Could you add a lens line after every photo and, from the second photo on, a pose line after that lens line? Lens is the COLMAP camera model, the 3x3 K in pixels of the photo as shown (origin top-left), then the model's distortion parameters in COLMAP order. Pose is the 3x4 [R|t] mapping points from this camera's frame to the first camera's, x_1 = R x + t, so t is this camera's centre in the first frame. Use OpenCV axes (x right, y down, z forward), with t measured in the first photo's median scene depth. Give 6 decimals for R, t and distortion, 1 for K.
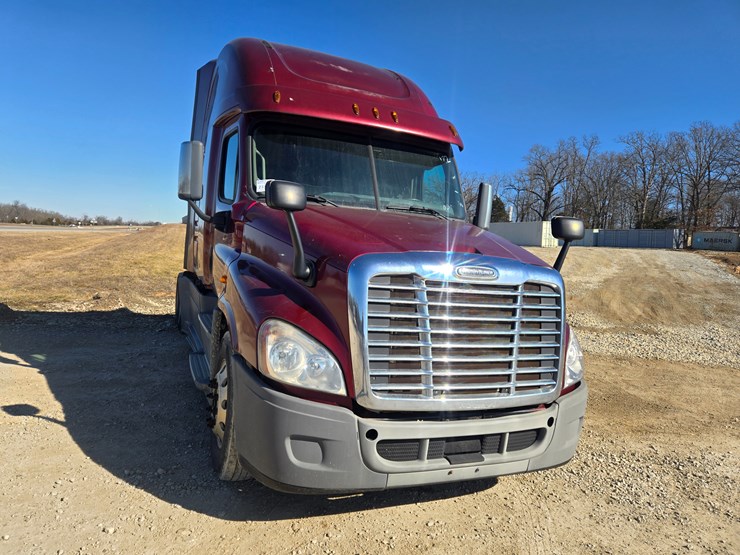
lens RADIAL K [[501.4, 0, 357.2], [0, 501.4, 266.3], [0, 0, 1]] dist [0.081391, -0.060001]
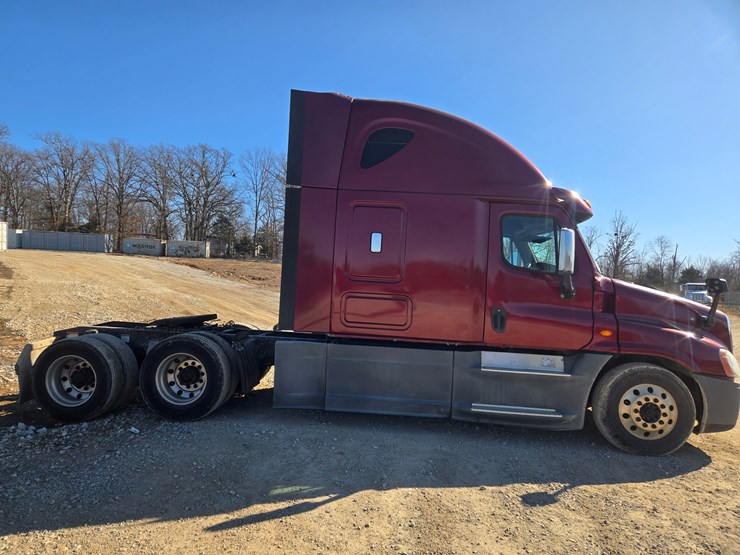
lens RADIAL K [[493.8, 0, 356.7], [0, 493.8, 275.5], [0, 0, 1]] dist [0.077514, -0.056097]
pose [[0.445037, -0.037091, 0.894744, -2.195386], [0.018233, 0.999310, 0.032357, -0.233707], [-0.895327, 0.001913, 0.445406, 1.191291]]
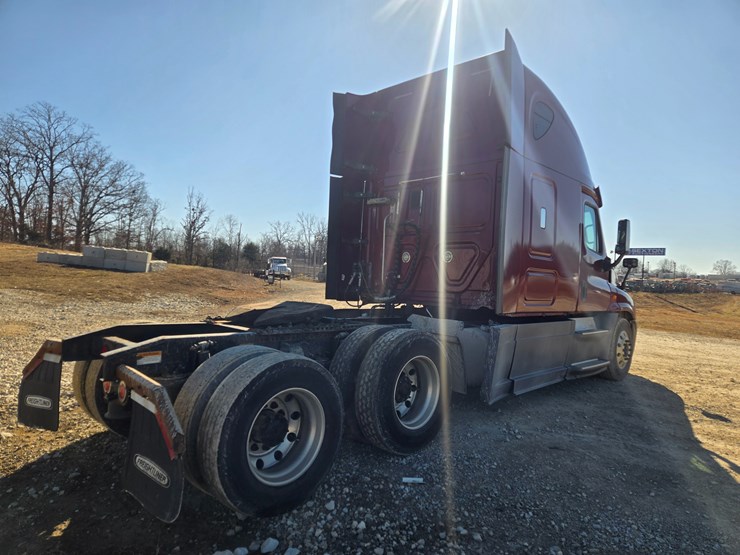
lens RADIAL K [[492.8, 0, 372.0], [0, 492.8, 289.8], [0, 0, 1]] dist [0.079806, -0.058383]
pose [[-0.407417, -0.113325, 0.906184, -1.947597], [-0.040795, 0.993539, 0.105909, -0.204198], [-0.912331, 0.006181, -0.409408, 3.160716]]
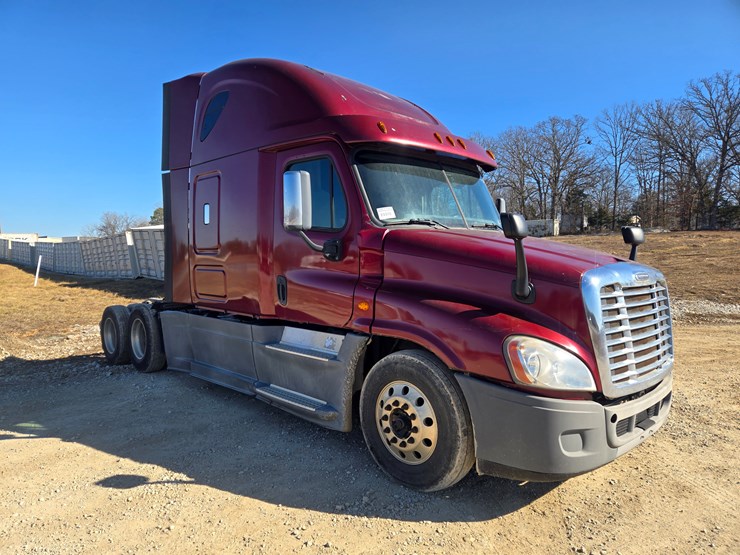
lens RADIAL K [[493.8, 0, 360.8], [0, 493.8, 279.6], [0, 0, 1]] dist [0.080046, -0.059336]
pose [[0.928770, -0.097082, 0.357716, -0.745567], [0.090134, 0.995276, 0.036090, -0.077961], [-0.359529, -0.001277, 0.933133, 0.069686]]
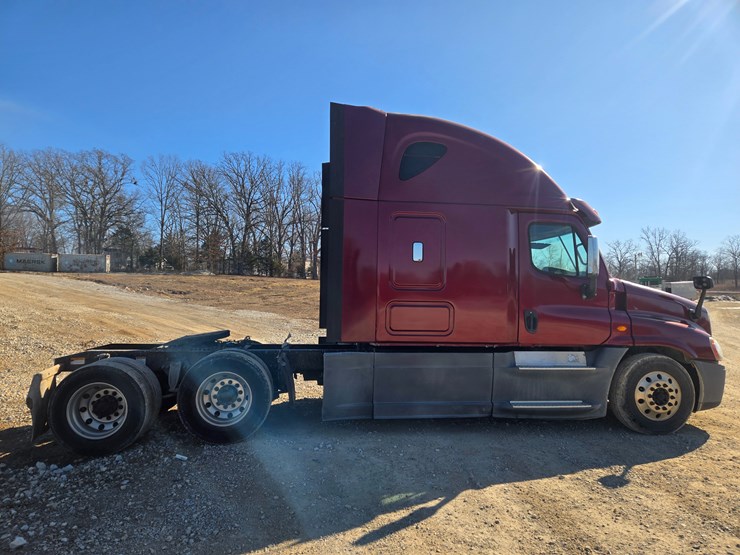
lens RADIAL K [[493.8, 0, 360.8], [0, 493.8, 279.6], [0, 0, 1]] dist [0.080046, -0.059336]
pose [[0.264905, -0.040051, 0.963442, -2.392987], [0.045829, 0.998531, 0.028909, -0.253974], [-0.963185, 0.036496, 0.266351, 1.627789]]
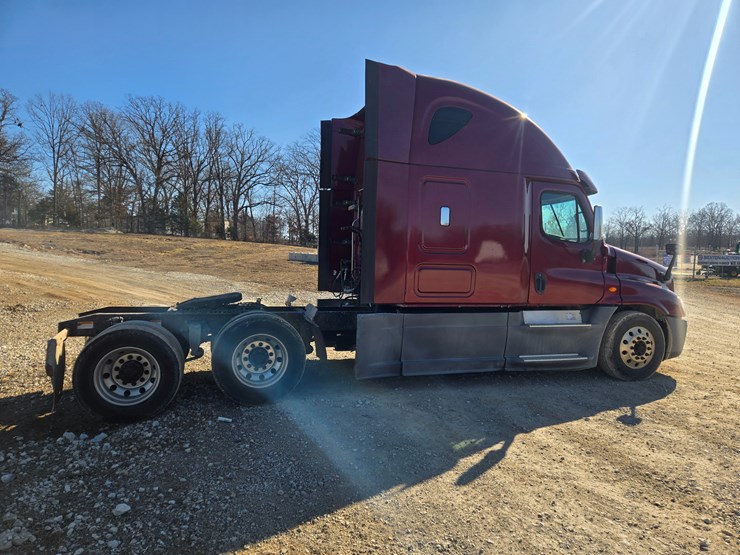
lens RADIAL K [[498.6, 0, 372.5], [0, 498.6, 282.8], [0, 0, 1]] dist [0.081845, -0.066672]
pose [[0.081081, -0.117510, 0.989756, -2.509600], [0.023808, 0.992971, 0.115941, -0.268901], [-0.996423, 0.014164, 0.083308, 2.023619]]
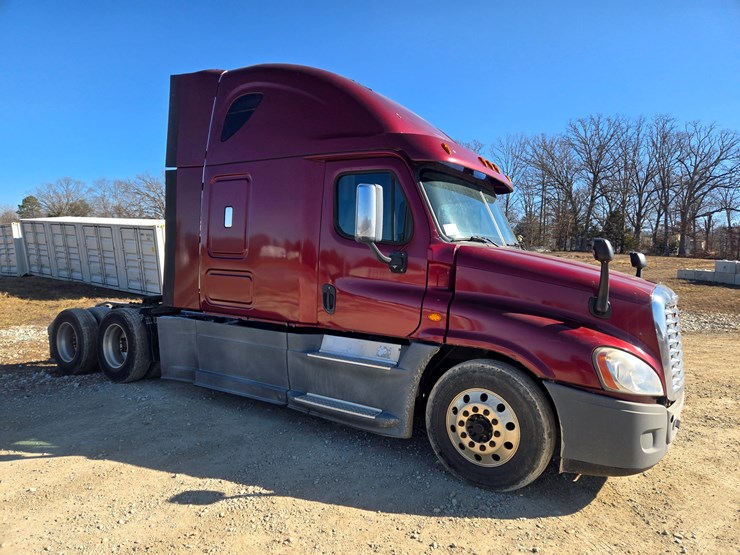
lens RADIAL K [[493.6, 0, 368.2], [0, 493.6, 278.6], [0, 0, 1]] dist [0.084600, -0.063895]
pose [[0.833549, -0.060830, 0.549086, -1.146783], [0.049098, 0.998143, 0.036044, -0.122211], [-0.550260, -0.003085, 0.834988, 0.226273]]
